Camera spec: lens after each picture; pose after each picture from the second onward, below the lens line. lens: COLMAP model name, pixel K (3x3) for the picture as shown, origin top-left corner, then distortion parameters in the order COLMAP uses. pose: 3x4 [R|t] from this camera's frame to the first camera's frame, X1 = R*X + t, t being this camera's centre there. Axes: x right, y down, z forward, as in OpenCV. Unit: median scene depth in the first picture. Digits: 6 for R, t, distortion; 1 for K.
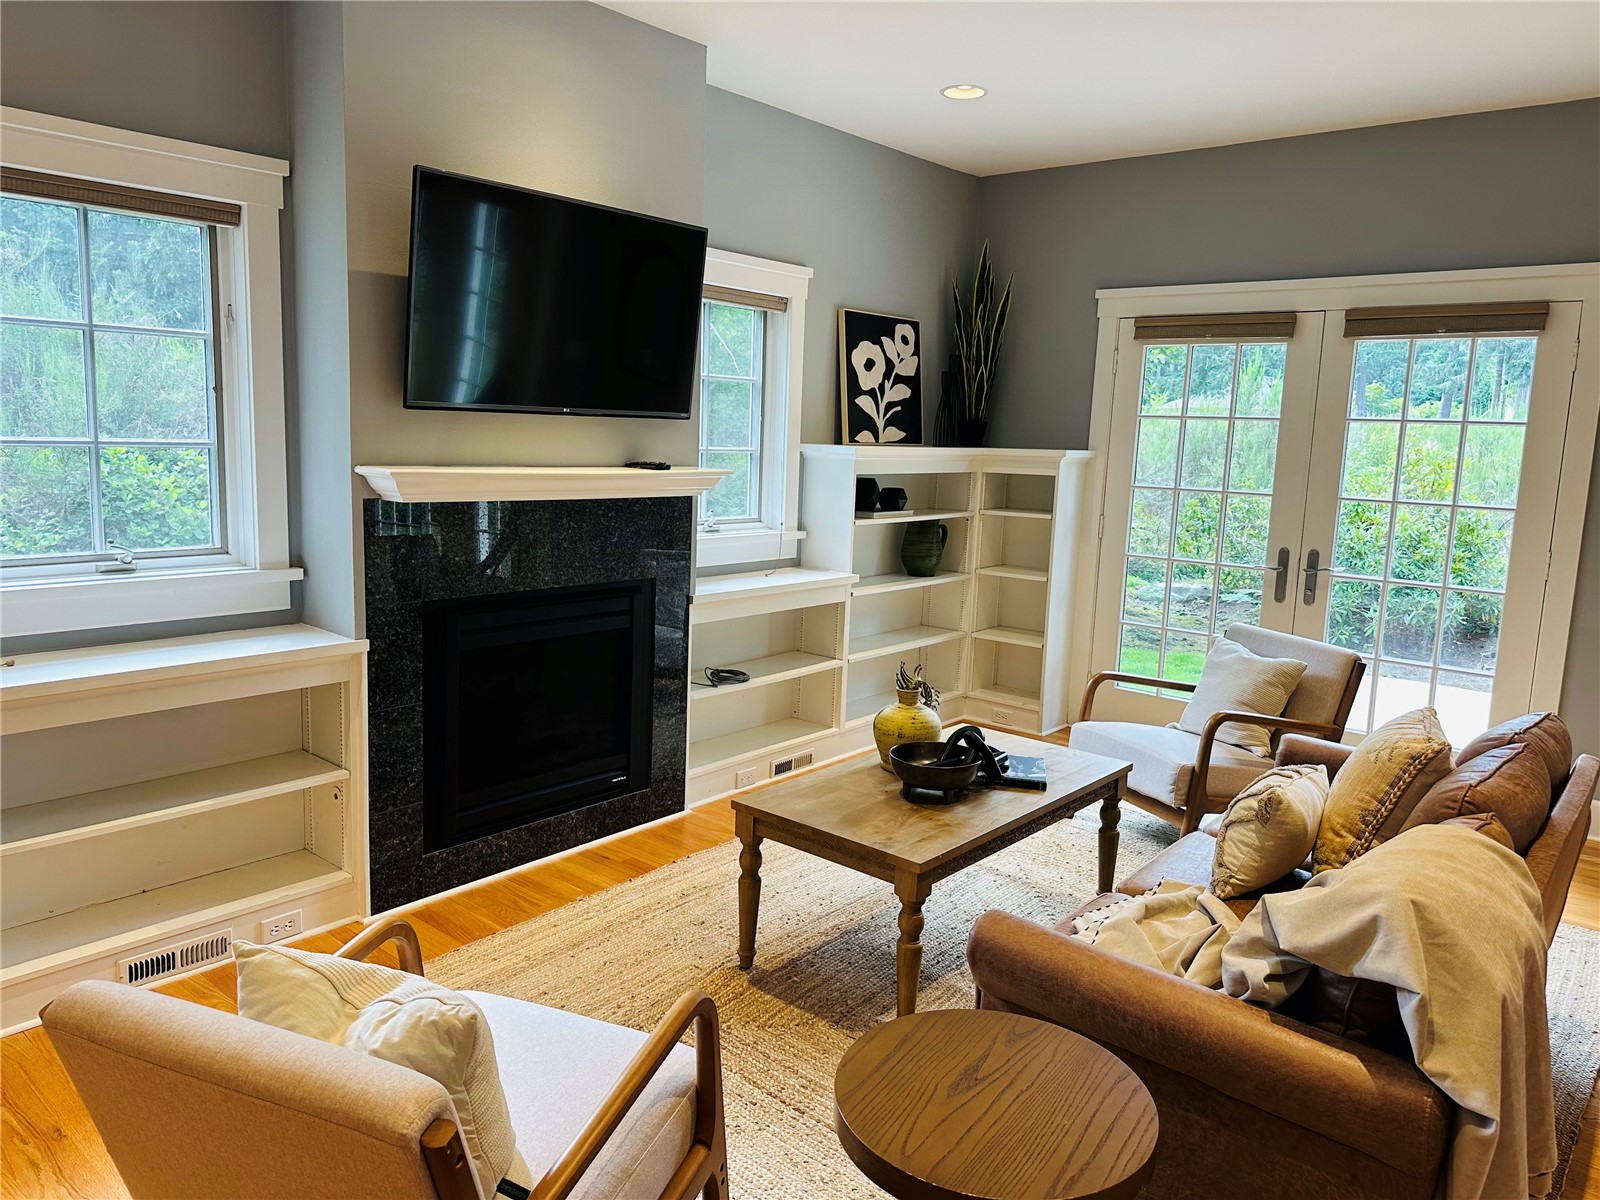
lens RADIAL K [[1109.6, 0, 745.6], [0, 1109.6, 583.6], [0, 0, 1]] dist [0.081412, -0.098174]
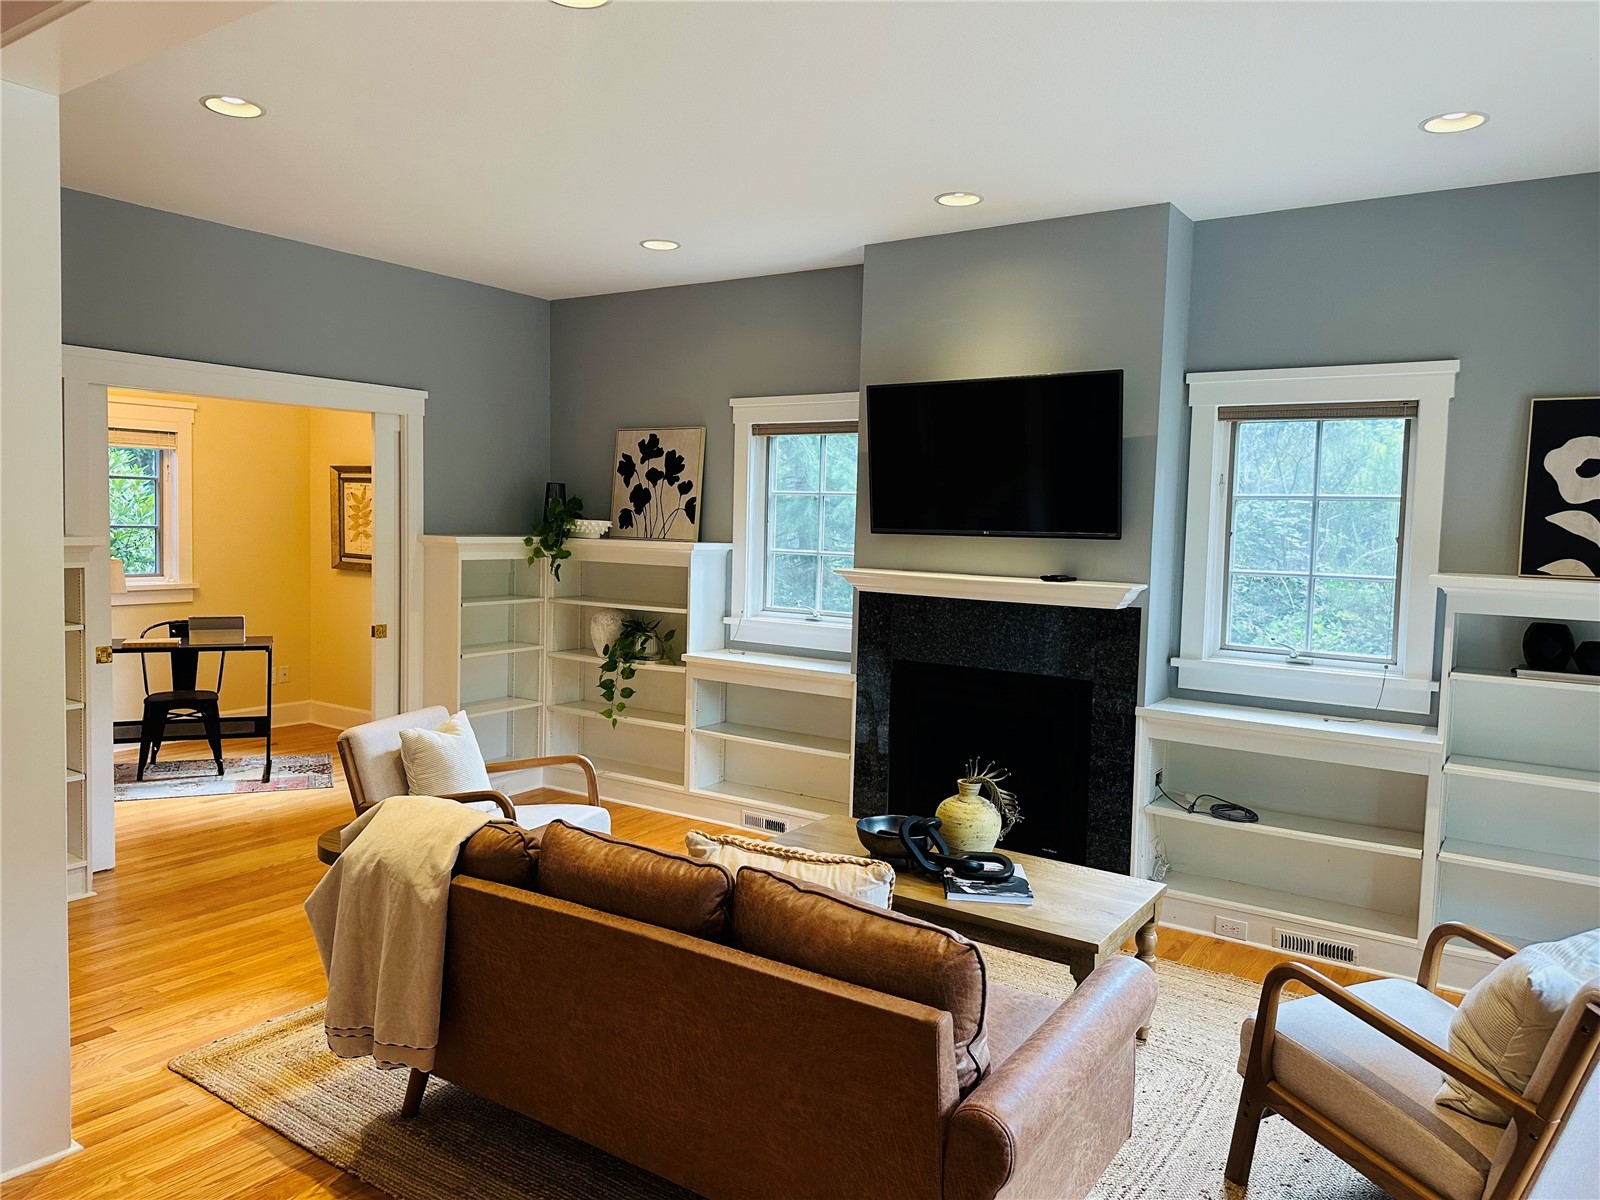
lens RADIAL K [[1109.6, 0, 763.1], [0, 1109.6, 598.2], [0, 0, 1]] dist [0.081412, -0.098174]
pose [[0.124378, 0.042196, -0.991337, 0.749033], [-0.162522, 0.986469, 0.021598, -0.043539], [0.978834, 0.158427, 0.129553, 0.395683]]
